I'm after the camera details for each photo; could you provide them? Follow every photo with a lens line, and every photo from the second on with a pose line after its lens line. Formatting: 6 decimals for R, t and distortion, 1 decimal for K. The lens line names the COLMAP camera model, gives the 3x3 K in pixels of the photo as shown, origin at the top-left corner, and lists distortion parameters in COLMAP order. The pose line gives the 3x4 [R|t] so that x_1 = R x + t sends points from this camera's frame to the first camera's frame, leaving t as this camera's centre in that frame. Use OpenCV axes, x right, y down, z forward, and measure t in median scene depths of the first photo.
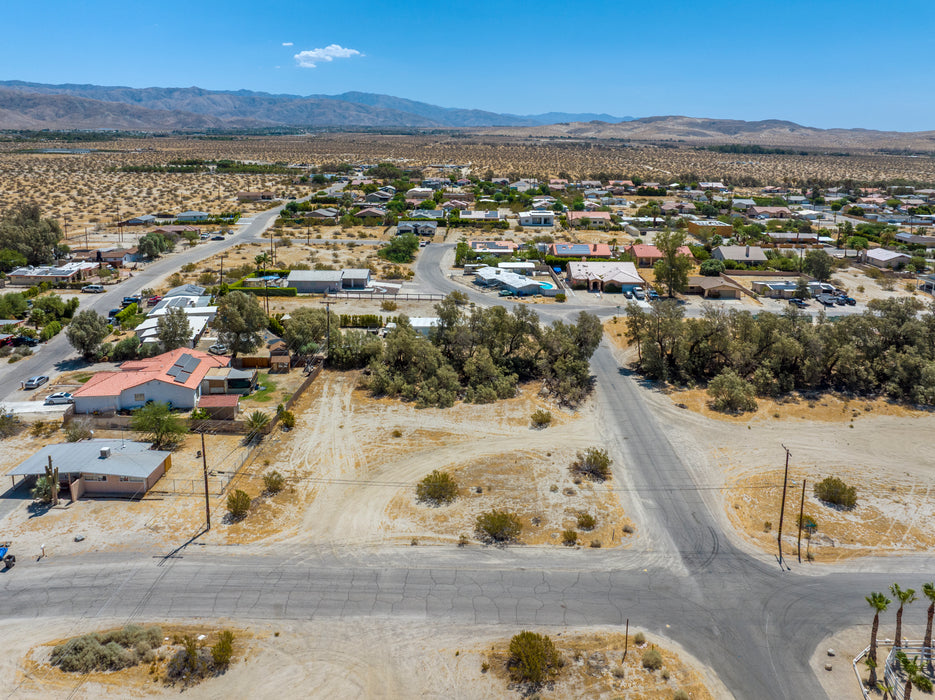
lens RADIAL K [[707.6, 0, 472.3], [0, 707.6, 252.3], [0, 0, 1]] dist [-0.048900, 0.015709]
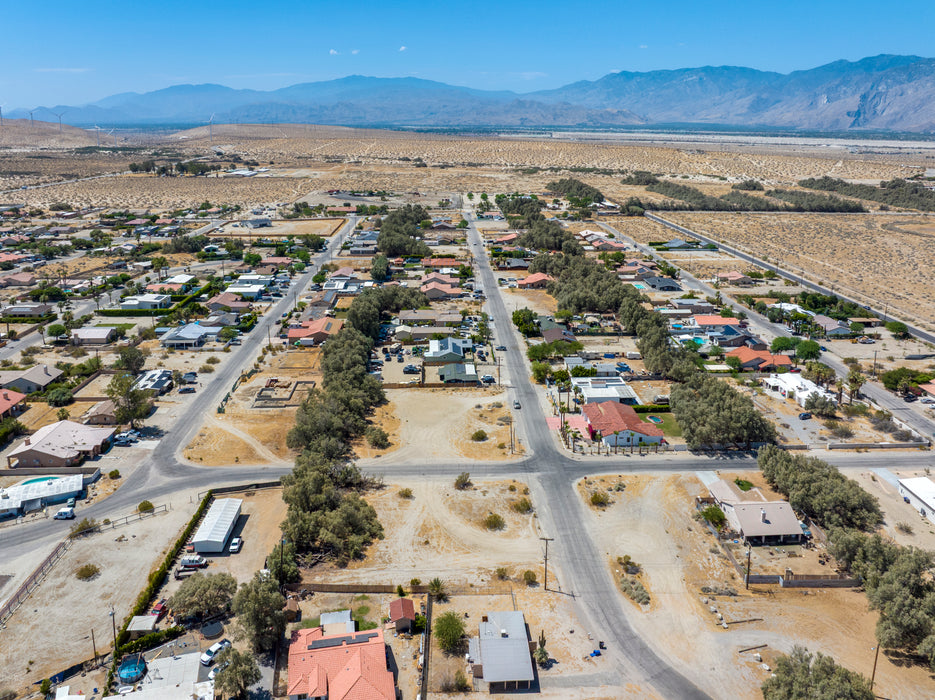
lens RADIAL K [[702.3, 0, 473.2], [0, 702.3, 267.3], [0, 0, 1]] dist [-0.038923, 0.002281]
pose [[-0.066868, -0.219116, 0.973405, -1.359200], [0.154838, 0.961491, 0.227070, -0.617279], [-0.985674, 0.165904, -0.030365, 0.739044]]
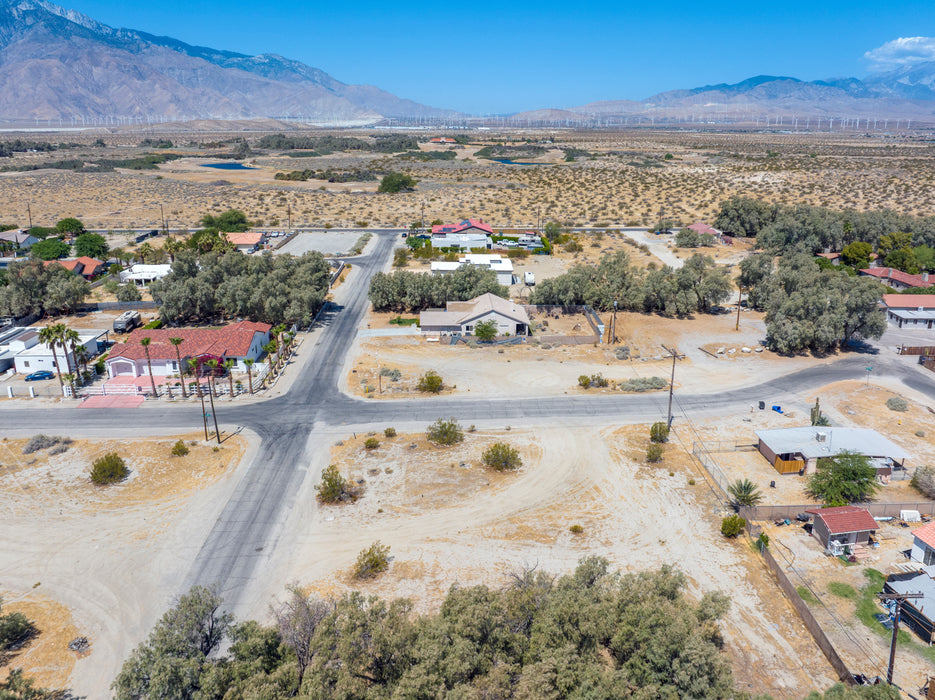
lens RADIAL K [[722.0, 0, 500.0], [0, 722.0, 350.8], [0, 0, 1]] dist [-0.047254, 0.019801]
pose [[-0.995635, 0.005639, -0.093160, 0.039634], [-0.037804, 0.888259, 0.457785, -0.227302], [0.085331, 0.459309, -0.884169, 1.395440]]
